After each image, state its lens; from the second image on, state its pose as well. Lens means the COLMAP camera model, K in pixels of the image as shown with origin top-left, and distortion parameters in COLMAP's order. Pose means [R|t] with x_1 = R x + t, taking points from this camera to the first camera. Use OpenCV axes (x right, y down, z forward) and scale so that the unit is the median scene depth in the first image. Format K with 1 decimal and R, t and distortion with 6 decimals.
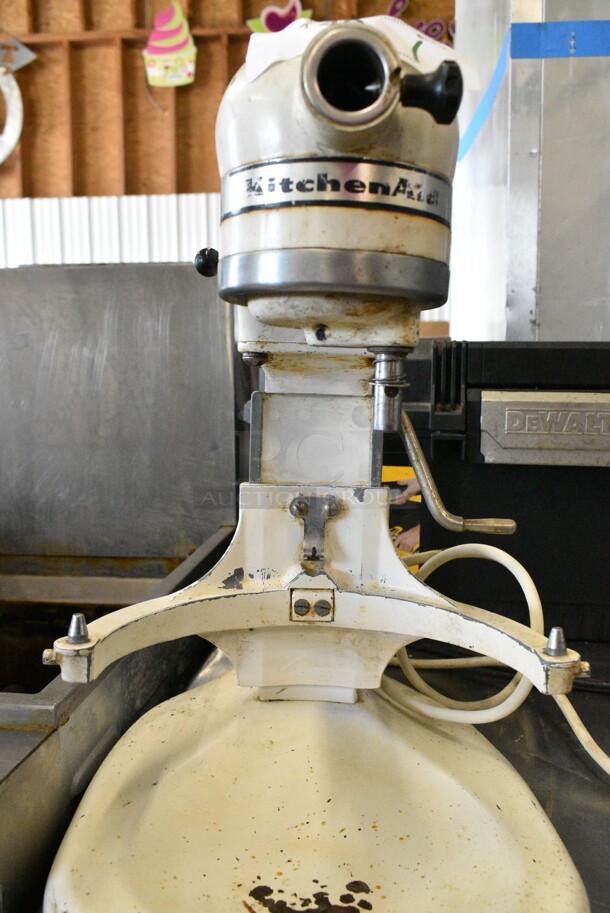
lens RADIAL K [[767.3, 0, 301.7], [0, 767.3, 456.6], [0, 0, 1]] dist [-0.028548, 0.005041]
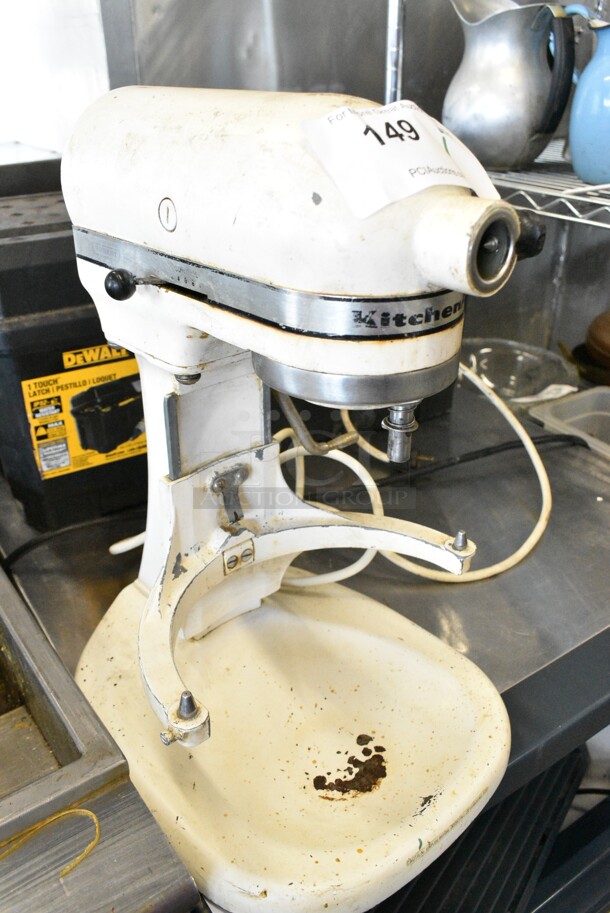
lens RADIAL K [[767.3, 0, 301.7], [0, 767.3, 456.6], [0, 0, 1]] dist [-0.028548, 0.005041]
pose [[0.751908, -0.330231, 0.570598, -0.522810], [0.082477, 0.905821, 0.415556, -0.412386], [-0.654088, -0.265399, 0.708330, 0.165891]]
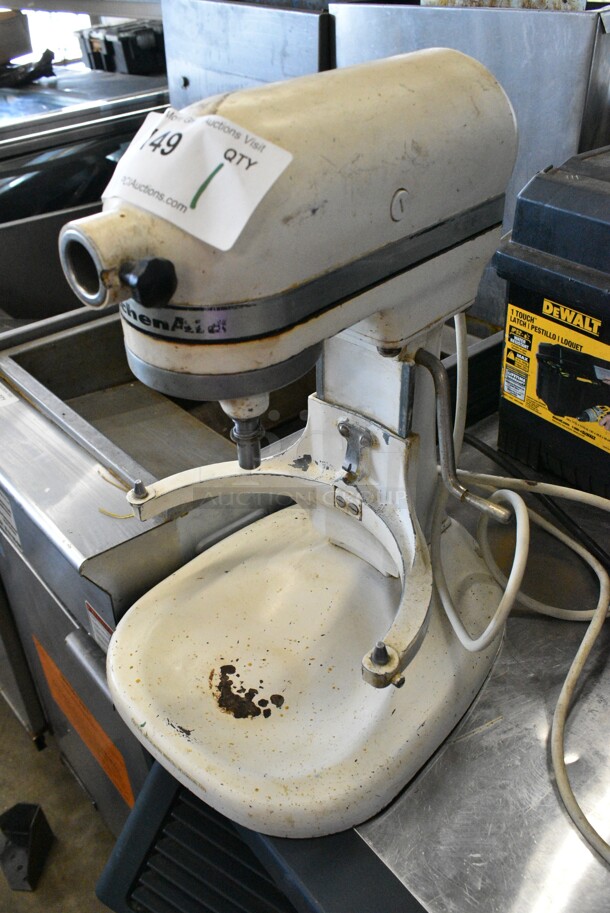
lens RADIAL K [[767.3, 0, 301.7], [0, 767.3, 456.6], [0, 0, 1]] dist [-0.028548, 0.005041]
pose [[0.715900, 0.370866, -0.591562, 0.662520], [-0.019328, 0.857466, 0.514178, -0.502901], [0.697935, -0.356667, 0.621027, 0.213070]]
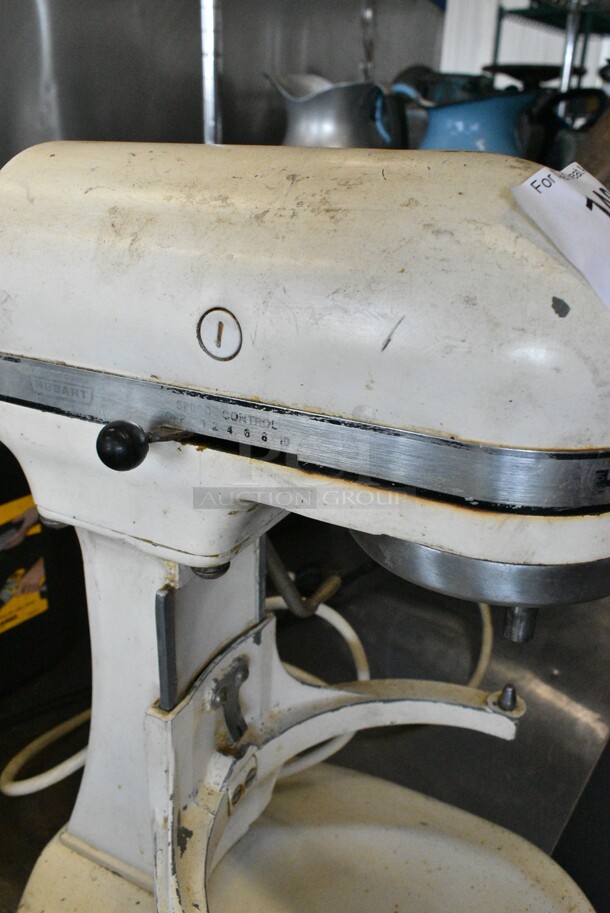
lens RADIAL K [[758.5, 0, 301.5], [0, 758.5, 455.7], [0, 0, 1]] dist [-0.026468, 0.000386]
pose [[0.480527, -0.345633, 0.805997, -0.488261], [0.070635, 0.931328, 0.357266, -0.419842], [-0.874131, -0.114745, 0.471942, 0.605601]]
